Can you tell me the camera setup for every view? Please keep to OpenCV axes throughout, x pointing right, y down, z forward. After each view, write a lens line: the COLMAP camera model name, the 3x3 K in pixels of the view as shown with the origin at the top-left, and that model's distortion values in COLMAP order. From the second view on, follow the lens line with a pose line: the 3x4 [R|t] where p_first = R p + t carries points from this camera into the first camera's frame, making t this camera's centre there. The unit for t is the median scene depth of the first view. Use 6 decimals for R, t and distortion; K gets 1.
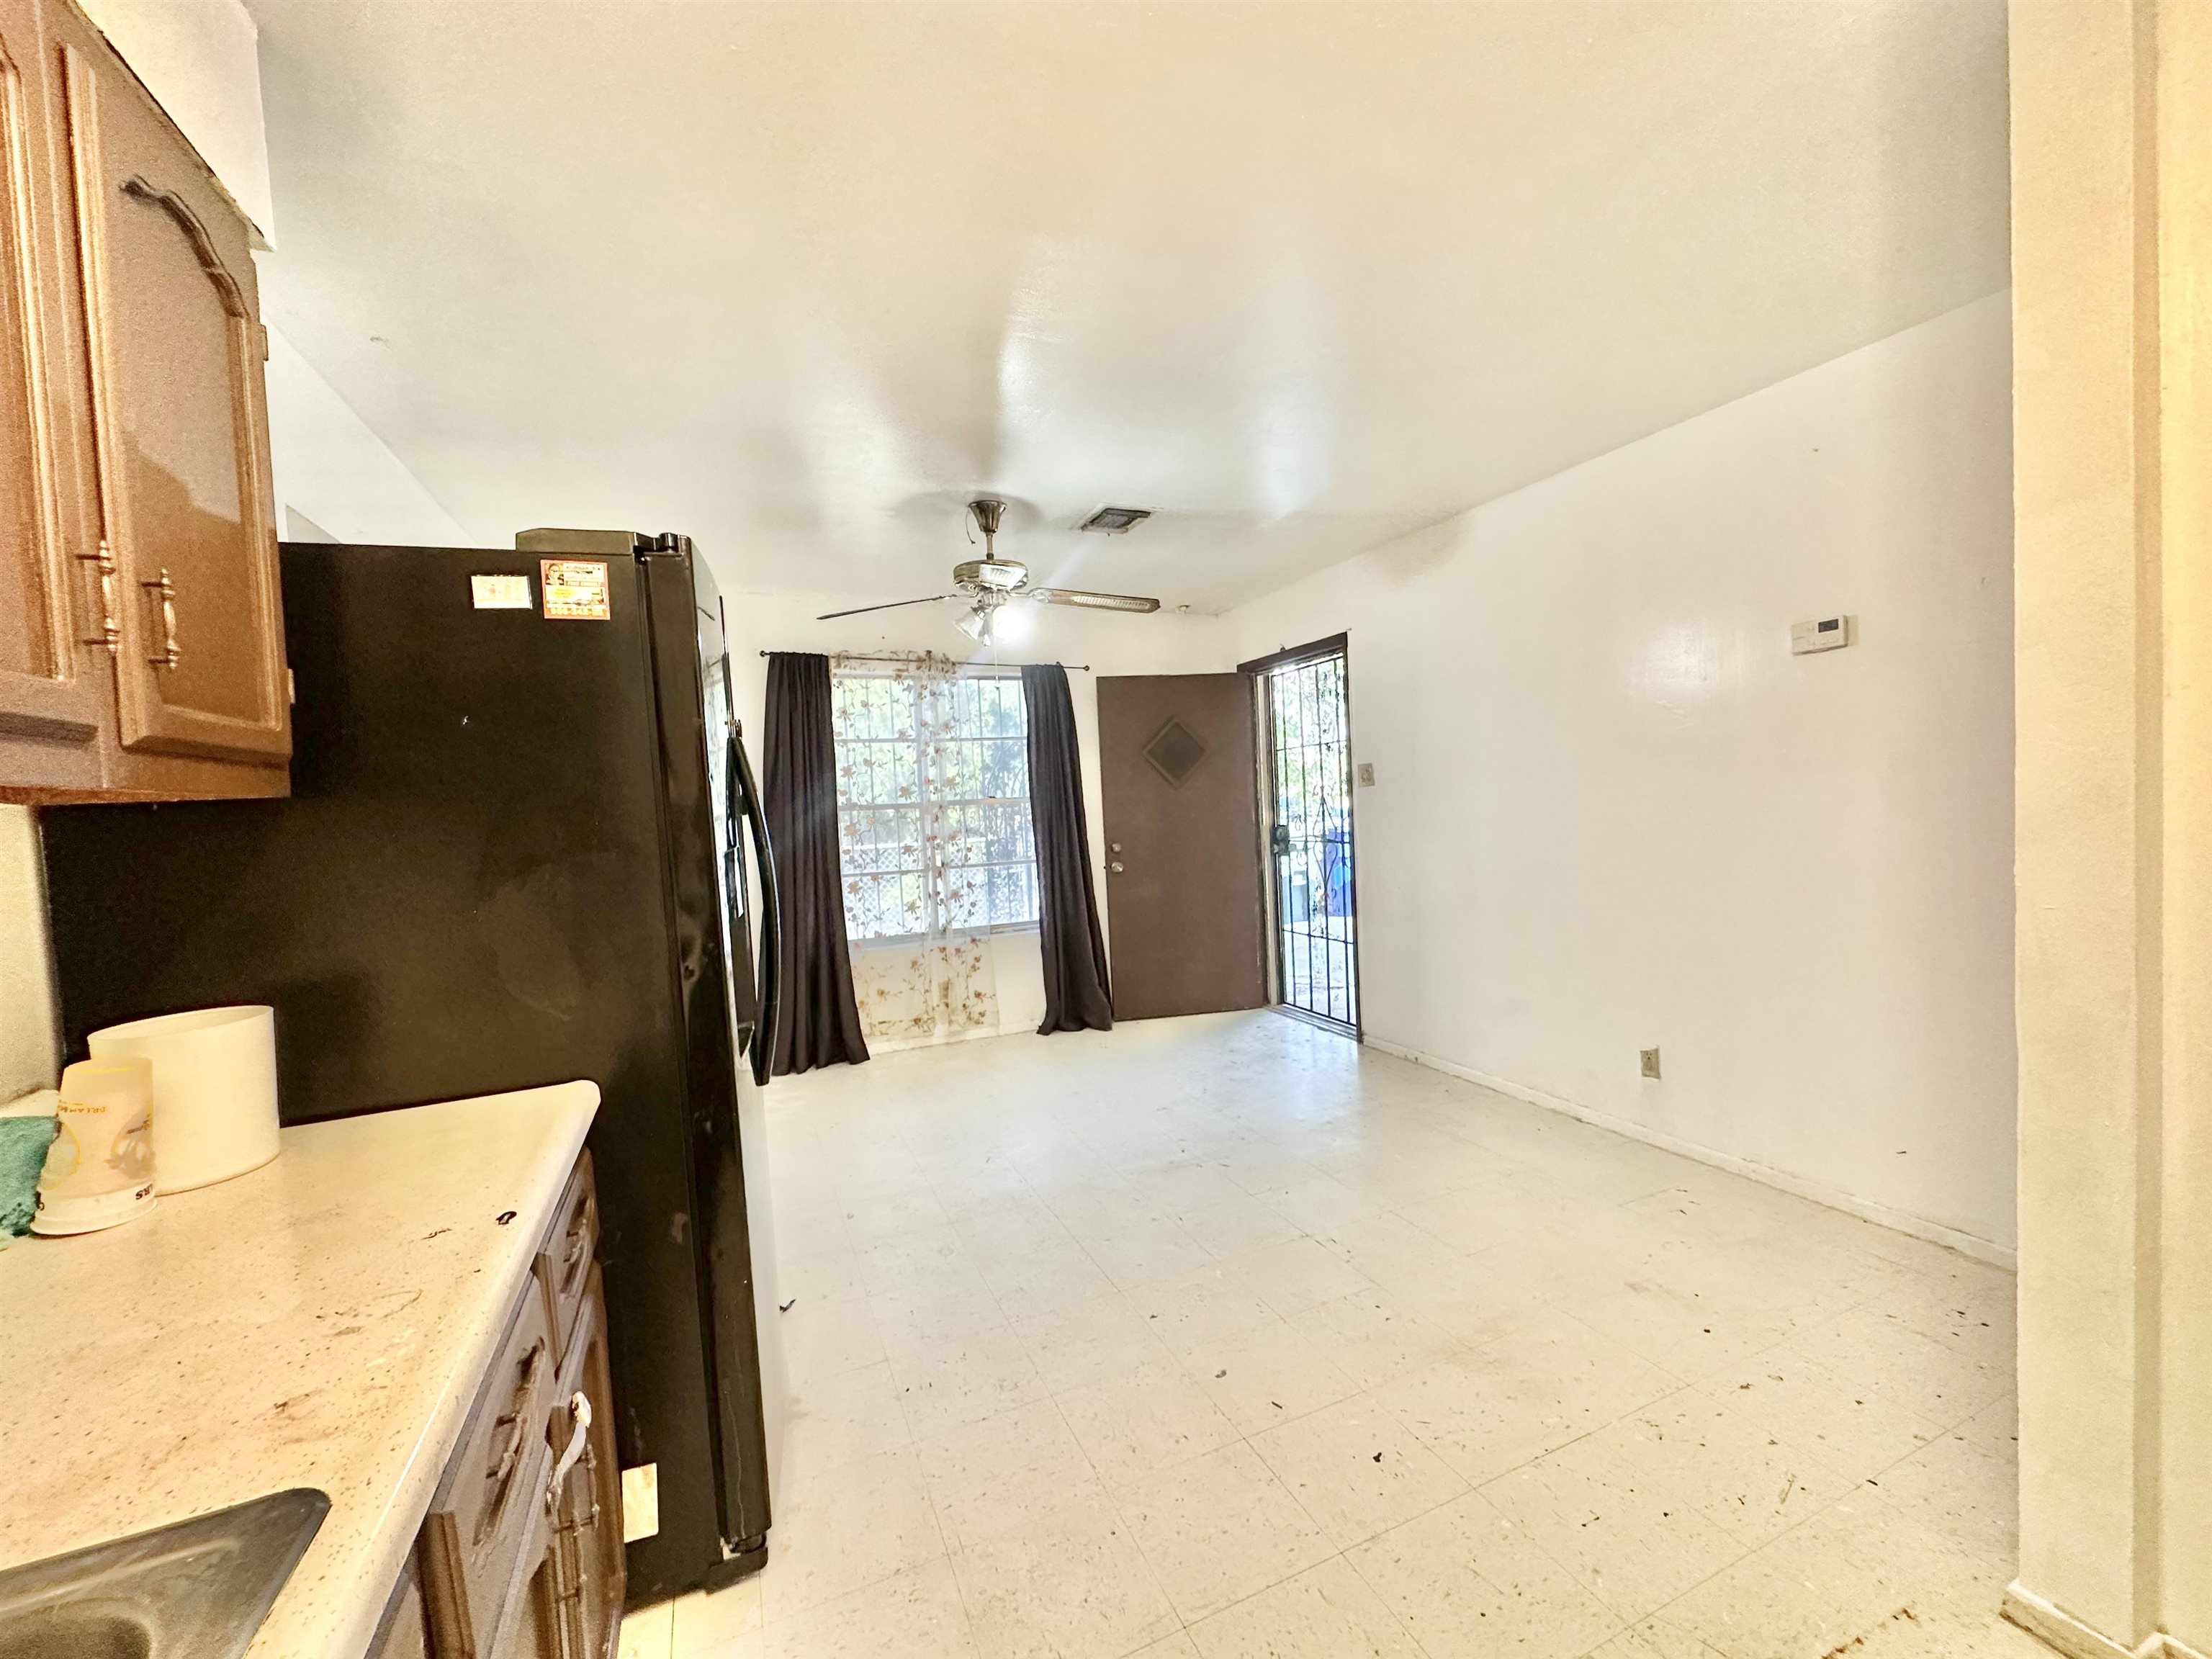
lens RADIAL K [[885.5, 0, 1096.4], [0, 885.5, 831.3], [0, 0, 1]] dist [-0.005639, 0.002018]
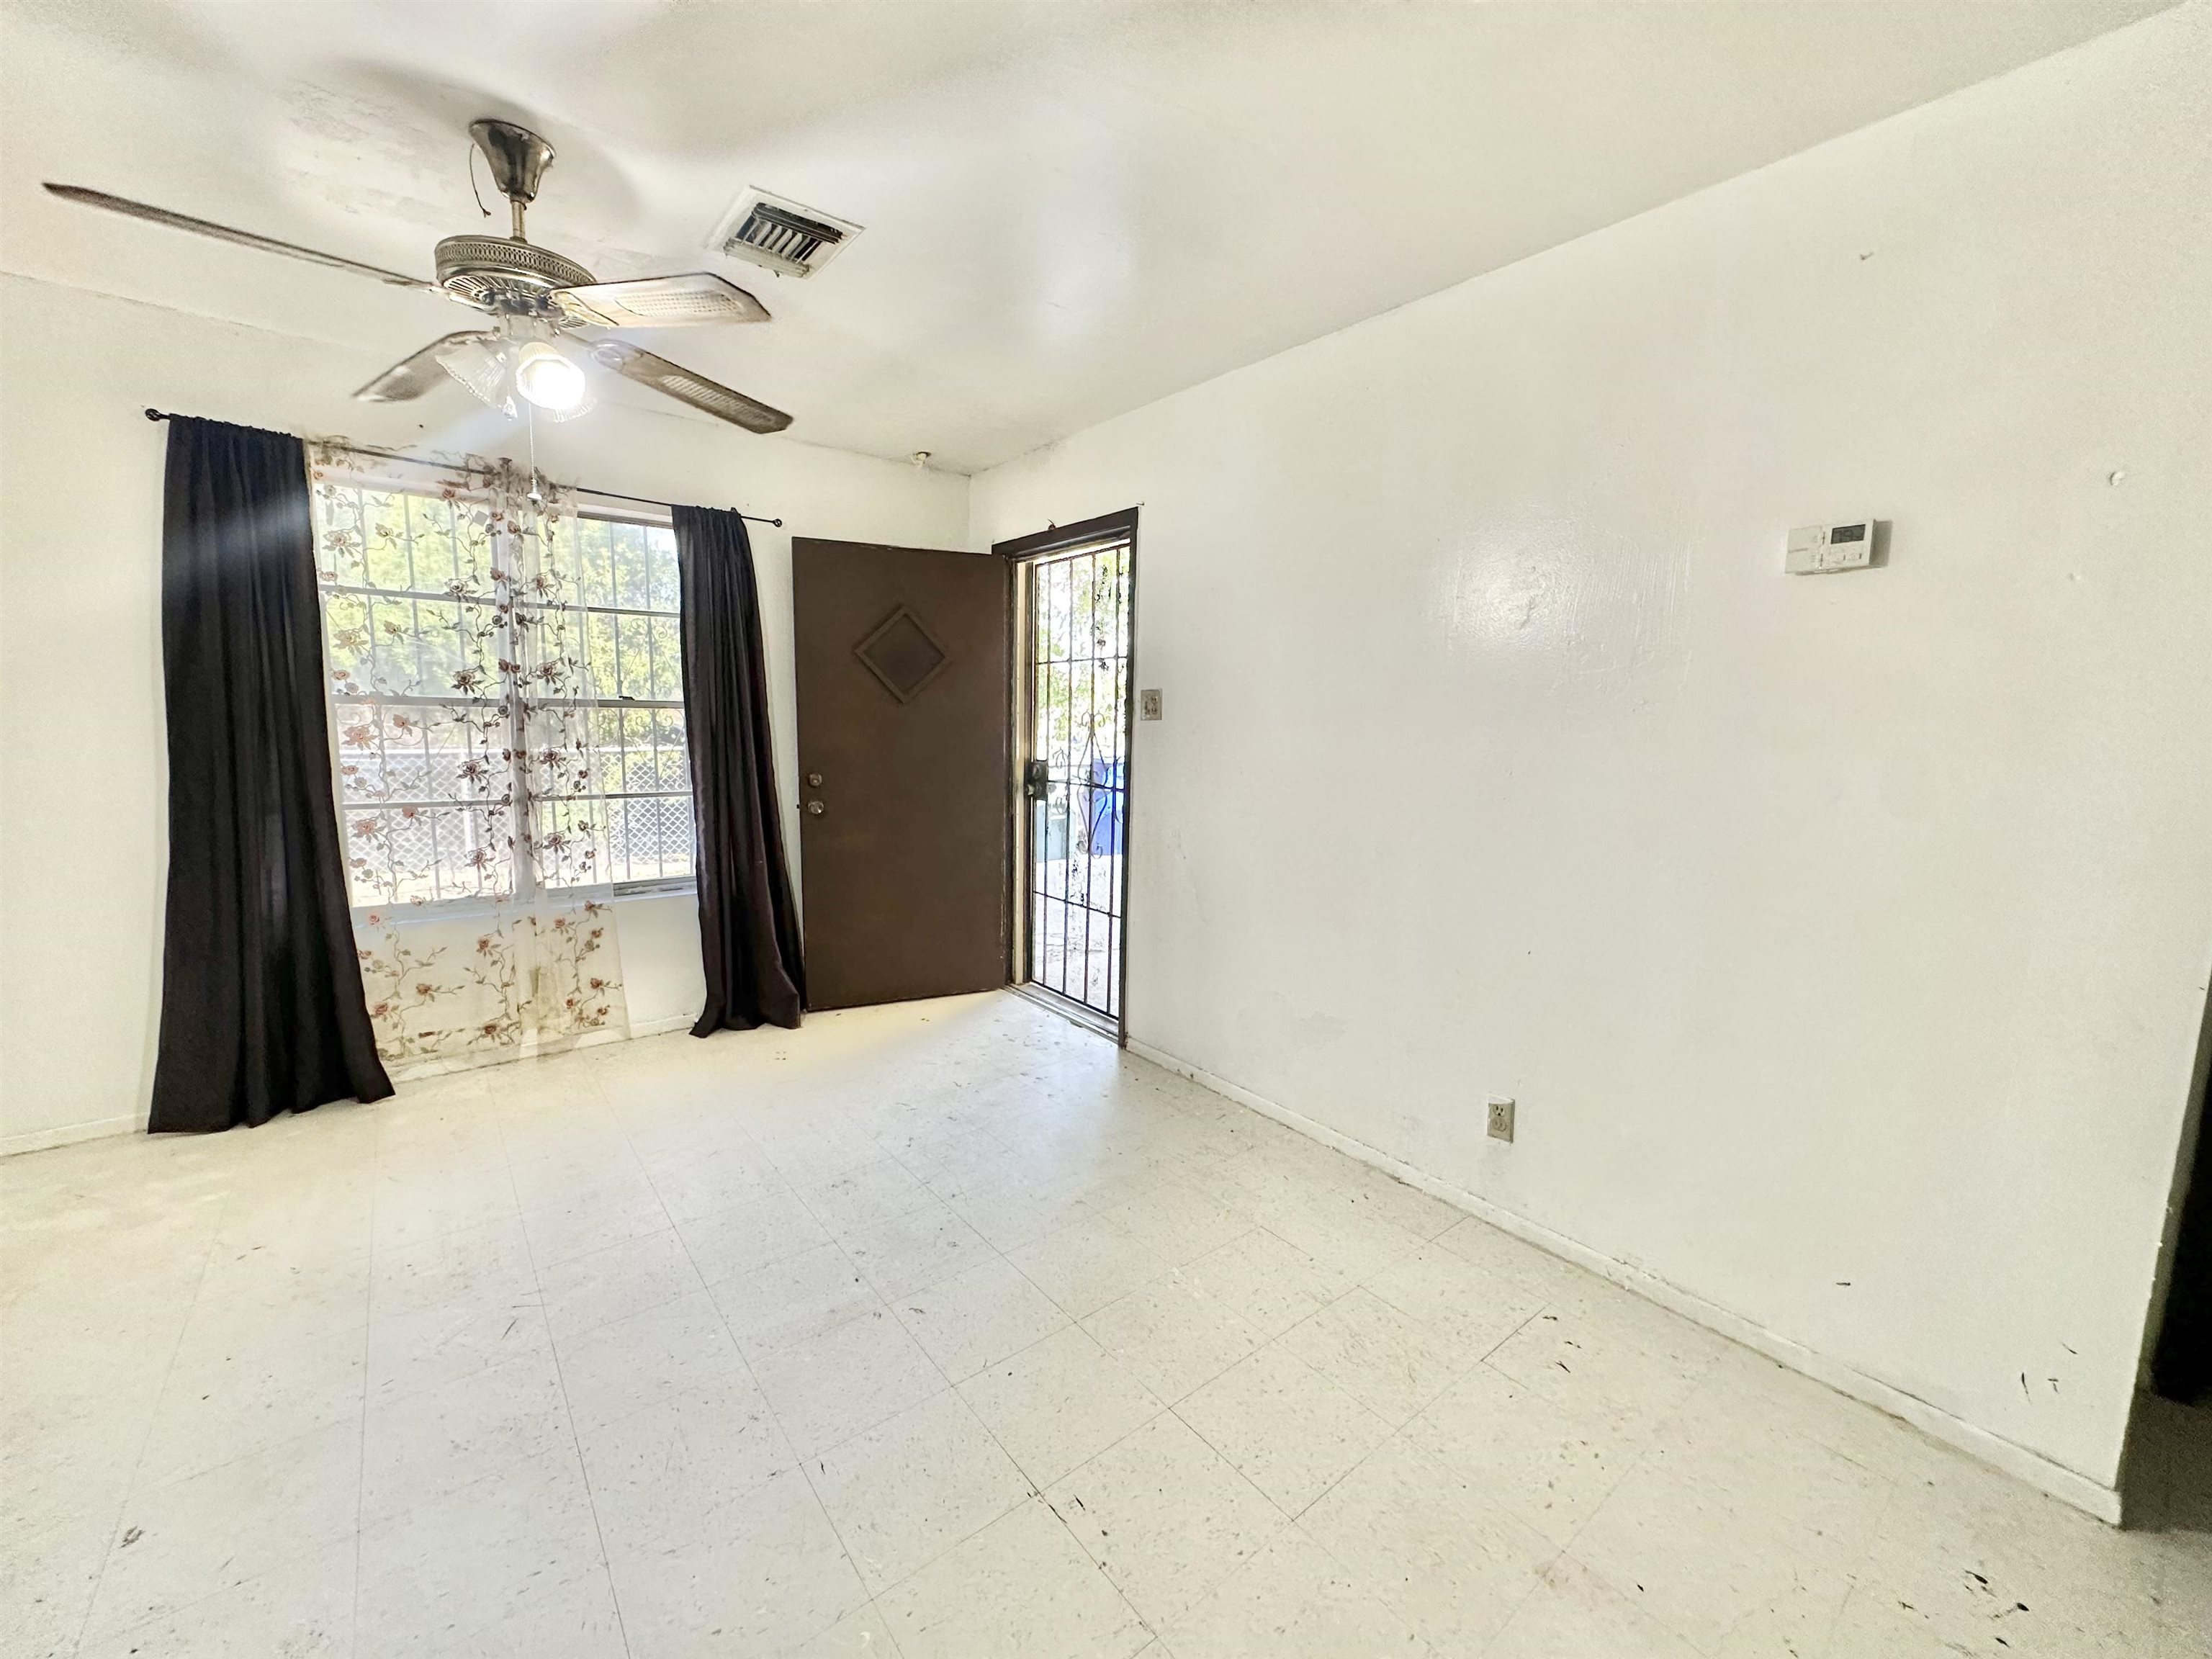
lens RADIAL K [[885.5, 0, 1098.9], [0, 885.5, 825.5], [0, 0, 1]] dist [-0.005639, 0.002018]
pose [[0.962897, 0.032825, 0.267866, 0.058541], [-0.056717, 0.995021, 0.081948, -0.018792], [-0.263842, -0.094100, 0.959965, 0.256815]]
